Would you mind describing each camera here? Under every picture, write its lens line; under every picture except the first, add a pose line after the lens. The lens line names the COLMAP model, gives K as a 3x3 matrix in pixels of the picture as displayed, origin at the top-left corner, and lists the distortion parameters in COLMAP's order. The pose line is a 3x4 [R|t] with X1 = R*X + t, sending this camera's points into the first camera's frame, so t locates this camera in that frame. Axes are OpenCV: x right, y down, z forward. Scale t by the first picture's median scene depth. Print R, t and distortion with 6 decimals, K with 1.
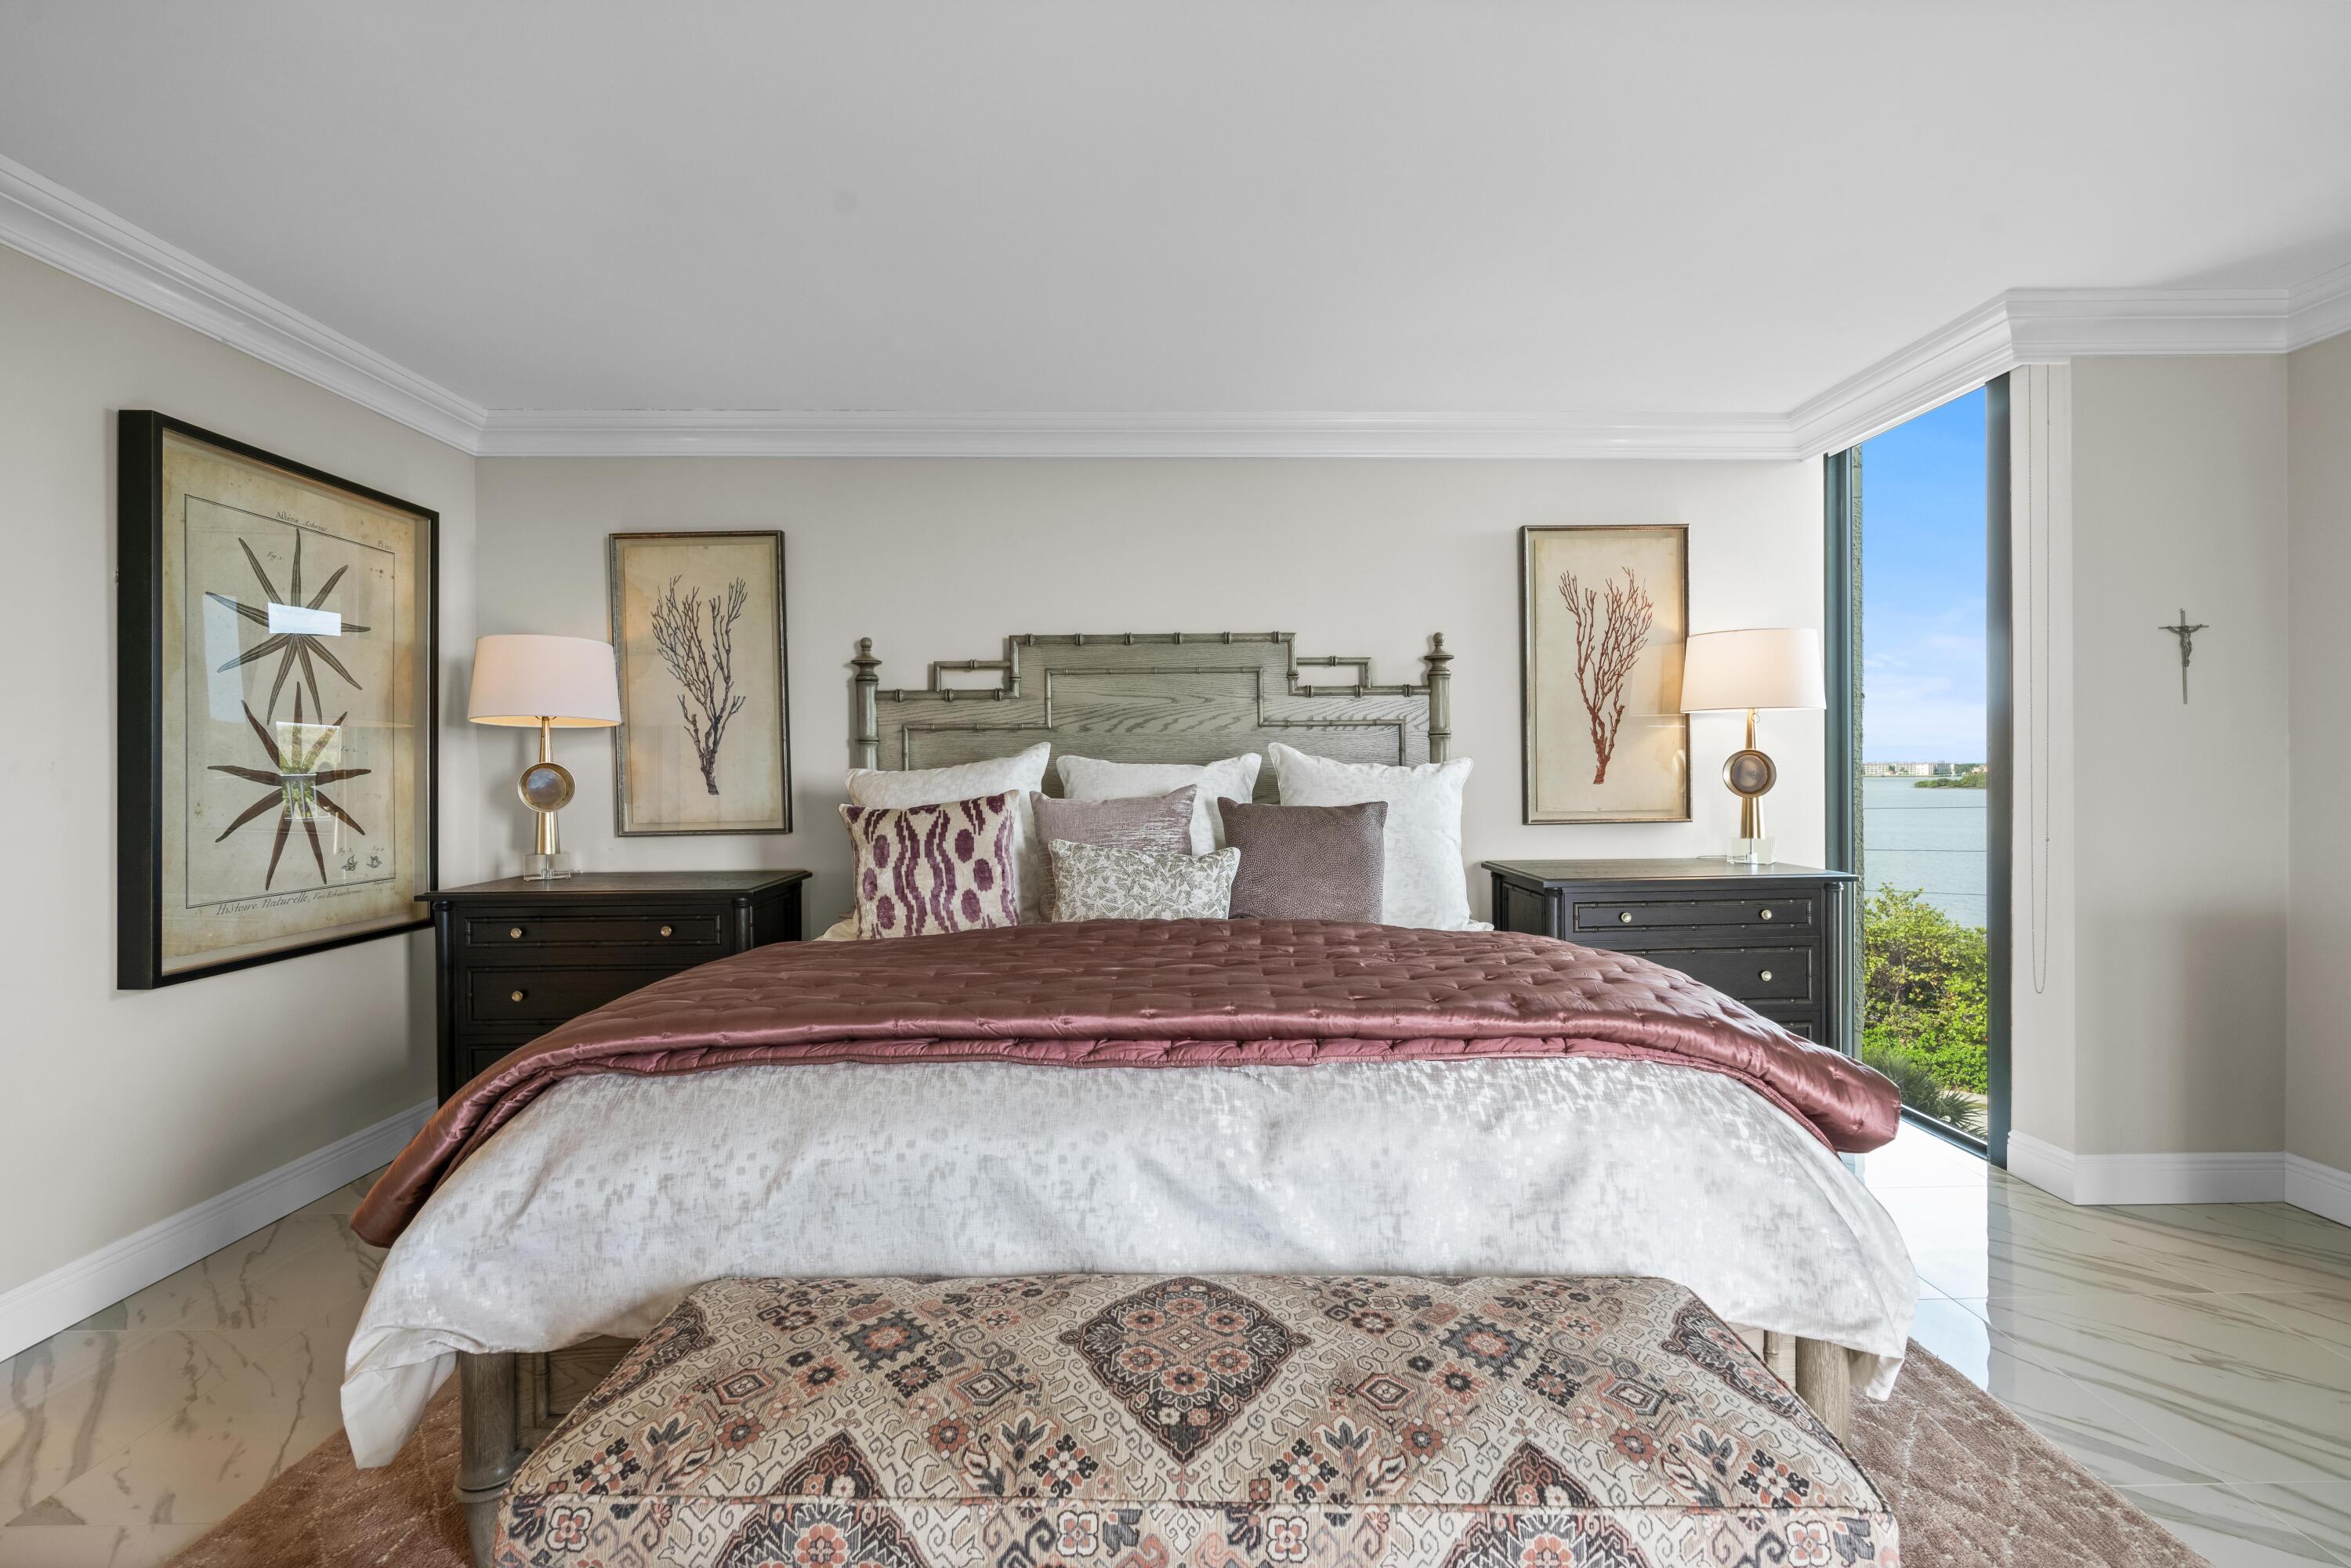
lens RADIAL K [[1067.9, 0, 1164.5], [0, 1067.9, 737.1], [0, 0, 1]] dist [0.000171, 0.000701]
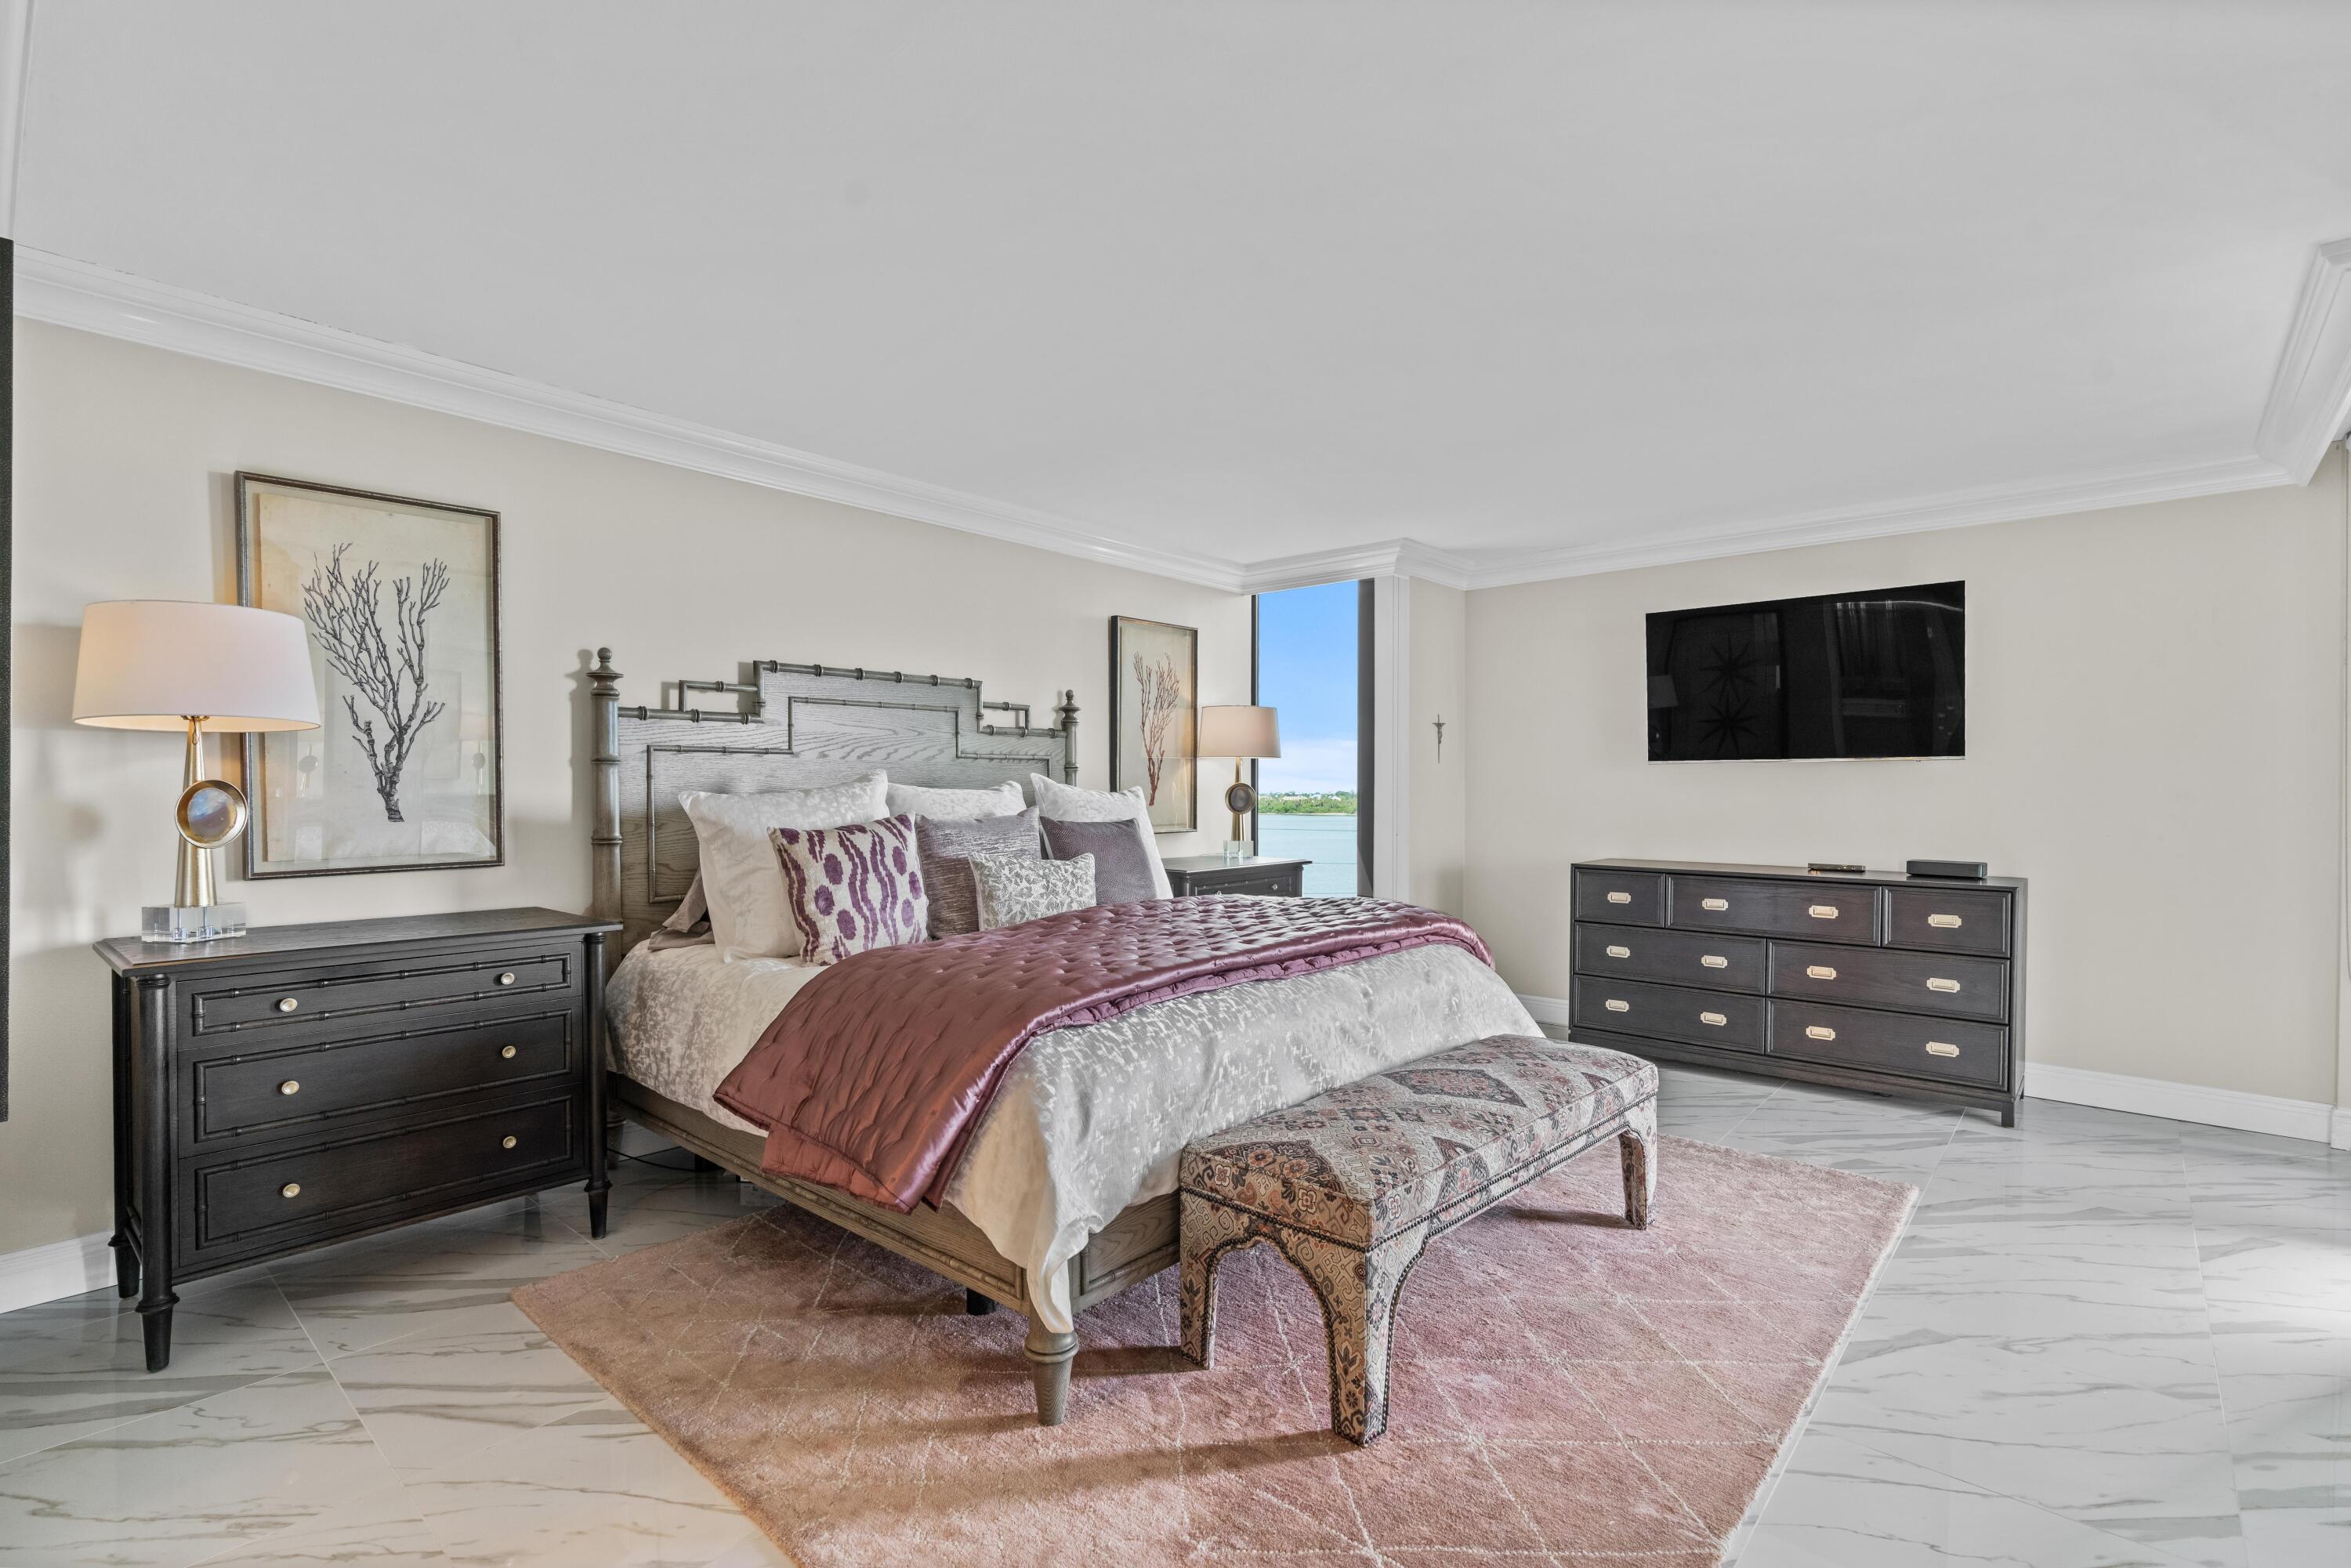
lens RADIAL K [[1090.7, 0, 1177.1], [0, 1090.7, 783.0], [0, 0, 1]] dist [-0.016305, 0.000893]
pose [[0.667923, 0.012640, 0.744123, -0.677402], [-0.025593, 0.999654, 0.005992, 0.004561], [-0.743791, -0.023047, 0.668015, 0.015810]]
